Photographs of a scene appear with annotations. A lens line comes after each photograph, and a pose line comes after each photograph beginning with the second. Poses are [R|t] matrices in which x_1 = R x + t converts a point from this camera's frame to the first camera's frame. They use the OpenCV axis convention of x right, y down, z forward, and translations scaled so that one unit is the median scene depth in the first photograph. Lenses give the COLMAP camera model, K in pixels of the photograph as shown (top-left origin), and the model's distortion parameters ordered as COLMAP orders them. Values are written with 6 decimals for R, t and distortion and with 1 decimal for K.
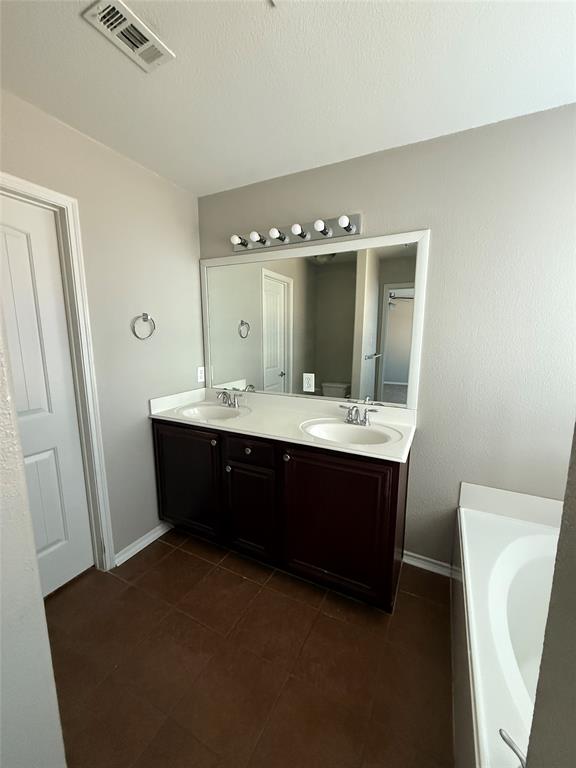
lens RADIAL K [[303.9, 0, 291.7], [0, 303.9, 384.4], [0, 0, 1]] dist [0.000231, 0.000086]
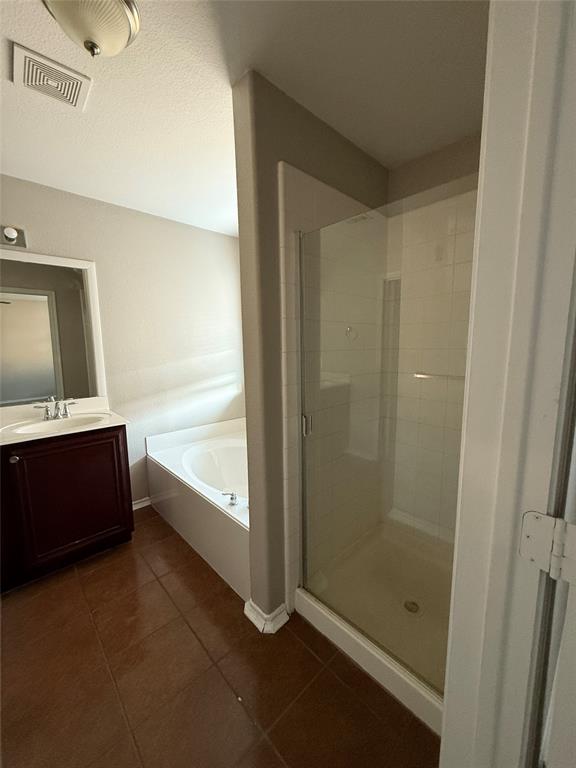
lens RADIAL K [[303.9, 0, 286.0], [0, 303.9, 382.4], [0, 0, 1]] dist [0.000231, 0.000086]
pose [[0.342893, -0.124659, 0.931067, -0.594488], [0.160590, 0.984344, 0.072650, 0.060506], [-0.925546, 0.124609, 0.357543, -0.219447]]
